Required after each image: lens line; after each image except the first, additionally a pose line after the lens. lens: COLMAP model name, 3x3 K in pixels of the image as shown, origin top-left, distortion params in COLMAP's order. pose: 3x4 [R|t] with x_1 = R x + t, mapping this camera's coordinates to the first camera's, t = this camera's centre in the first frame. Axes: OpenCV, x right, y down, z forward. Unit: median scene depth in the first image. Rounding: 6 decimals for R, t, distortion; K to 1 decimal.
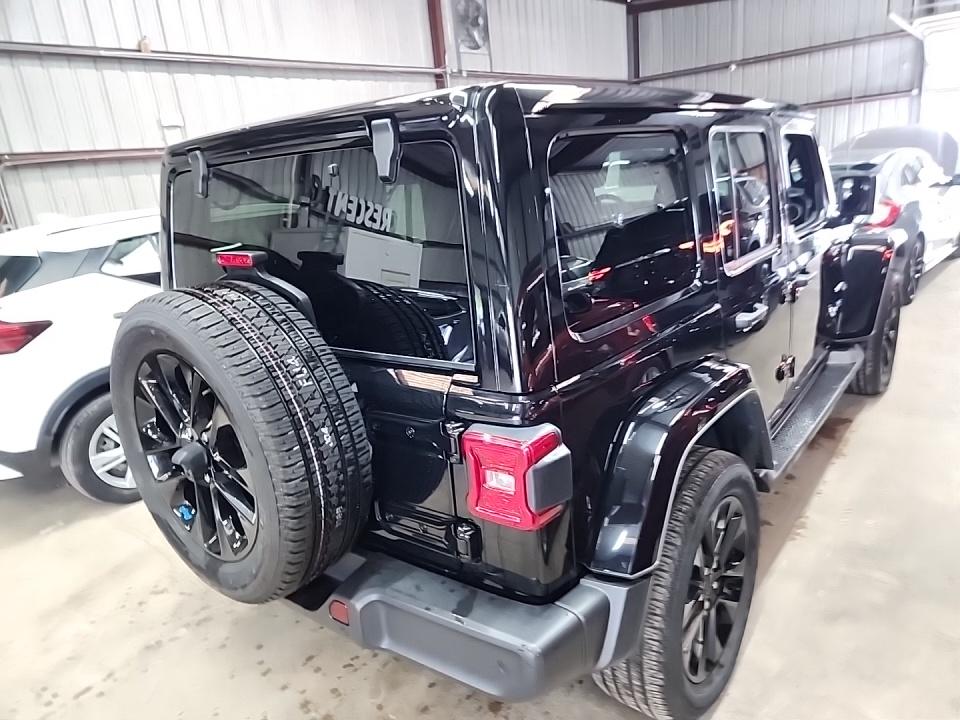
lens RADIAL K [[672.6, 0, 486.9], [0, 672.6, 361.1], [0, 0, 1]] dist [0.052766, -0.035969]
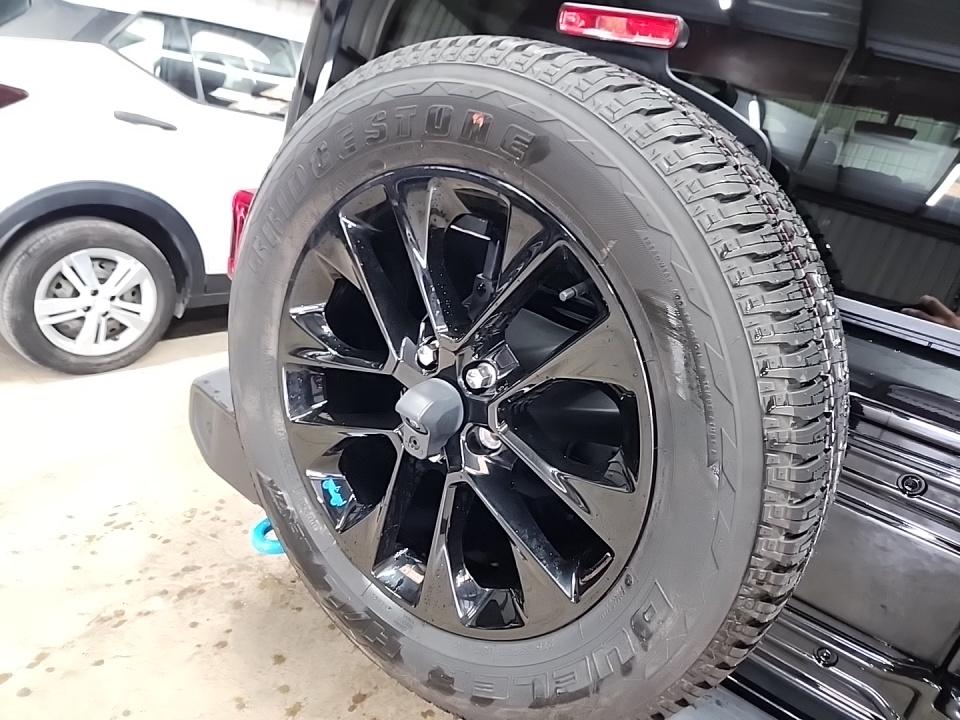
lens RADIAL K [[672.6, 0, 473.8], [0, 672.6, 358.4], [0, 0, 1]] dist [0.052766, -0.035969]
pose [[0.957058, 0.261252, 0.125644, -0.290406], [-0.270374, 0.960772, 0.061760, 0.042781], [-0.104580, -0.093078, 0.990151, 0.326230]]
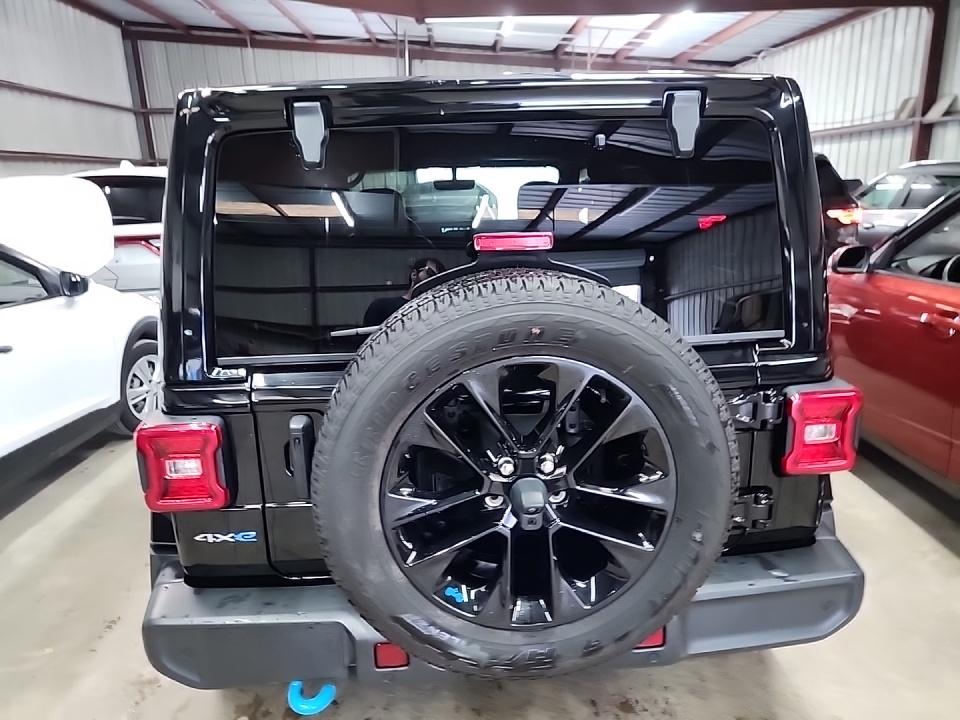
lens RADIAL K [[672.6, 0, 480.6], [0, 672.6, 357.3], [0, 0, 1]] dist [0.052766, -0.035969]
pose [[0.728781, -0.107243, 0.676297, -0.592782], [0.155163, 0.987832, -0.010560, -0.008486], [-0.666935, 0.112632, 0.736553, 0.286345]]
